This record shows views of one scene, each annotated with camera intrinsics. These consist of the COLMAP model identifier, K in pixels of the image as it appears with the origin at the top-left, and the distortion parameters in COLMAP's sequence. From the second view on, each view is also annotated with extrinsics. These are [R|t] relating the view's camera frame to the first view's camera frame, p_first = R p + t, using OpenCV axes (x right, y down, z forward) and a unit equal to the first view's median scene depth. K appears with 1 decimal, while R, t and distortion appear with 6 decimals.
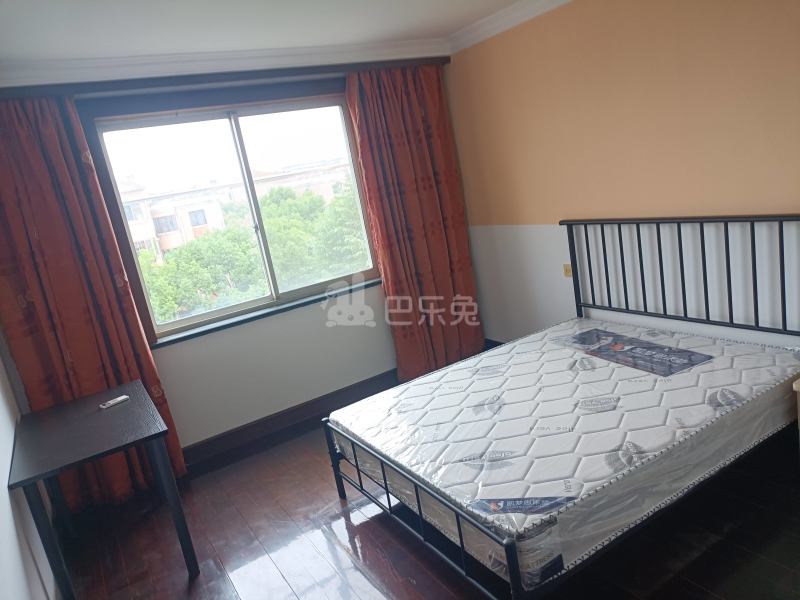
lens RADIAL K [[592.2, 0, 396.7], [0, 592.2, 298.5], [0, 0, 1]] dist [0.027174, -0.002891]
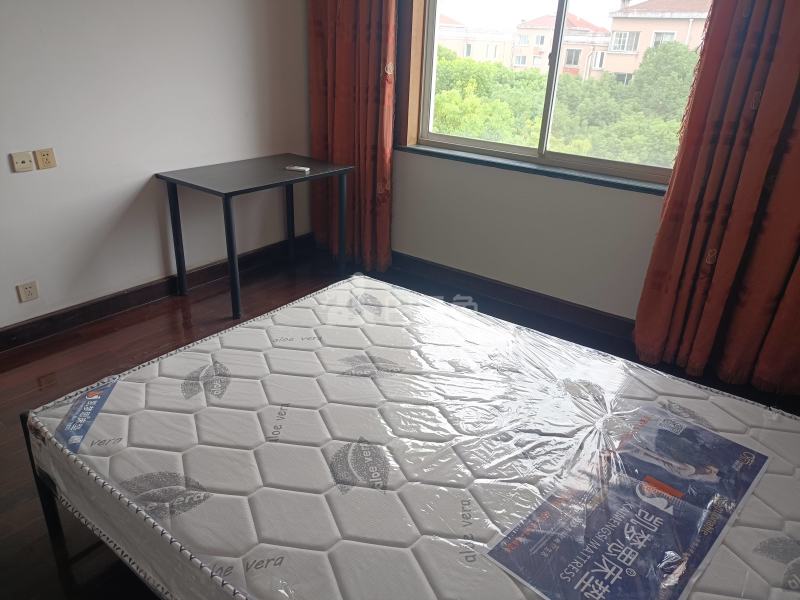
lens RADIAL K [[592.2, 0, 396.7], [0, 592.2, 298.5], [0, 0, 1]] dist [0.027174, -0.002891]
pose [[0.365650, 0.544098, -0.755154, 0.533297], [-0.305353, 0.836557, 0.454897, -0.175578], [0.879238, 0.064255, 0.472029, 0.569583]]
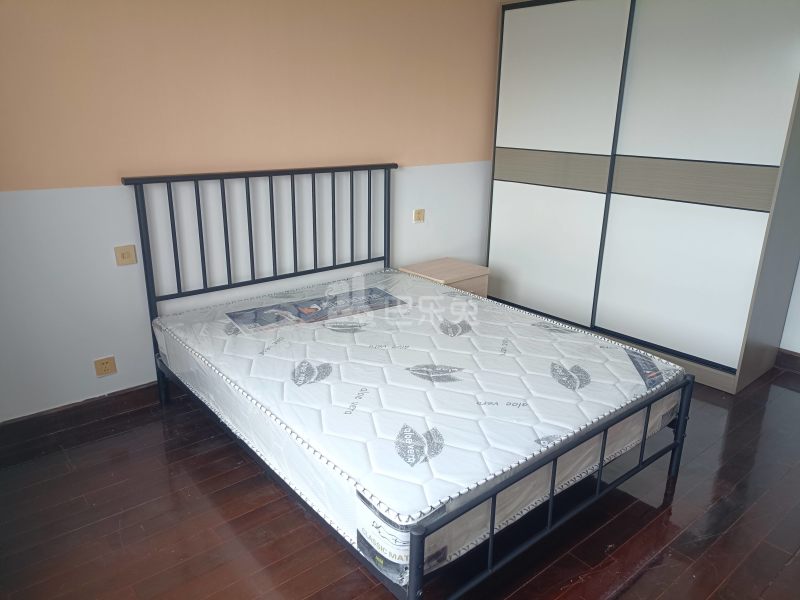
lens RADIAL K [[592.2, 0, 396.7], [0, 592.2, 298.5], [0, 0, 1]] dist [0.027174, -0.002891]
pose [[-0.144500, -0.134967, 0.980257, -0.489548], [0.224282, 0.960404, 0.165295, -0.049841], [-0.963752, 0.243740, -0.108508, 0.914161]]
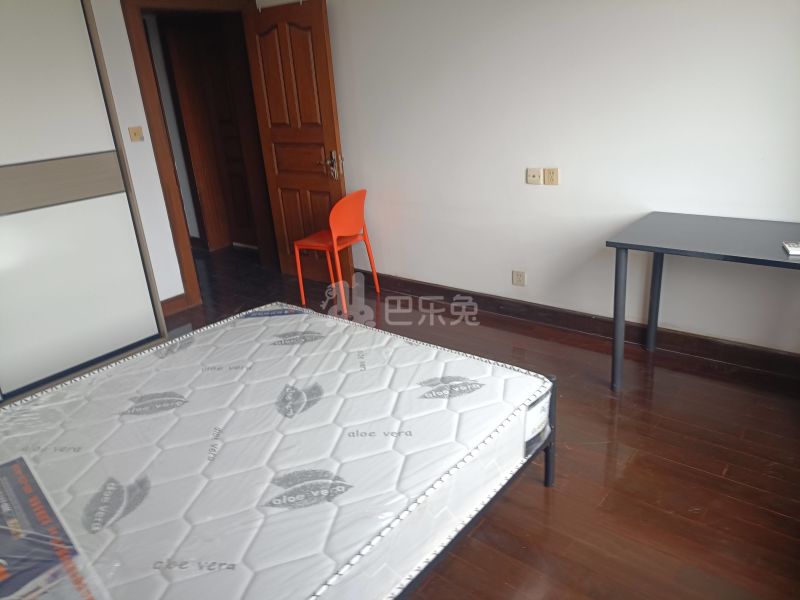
lens RADIAL K [[592.2, 0, 396.7], [0, 592.2, 298.5], [0, 0, 1]] dist [0.027174, -0.002891]
pose [[-0.914411, 0.343397, -0.214318, 0.131724], [0.164302, 0.798746, 0.578800, -0.245846], [0.369943, 0.494048, -0.786803, 1.258459]]
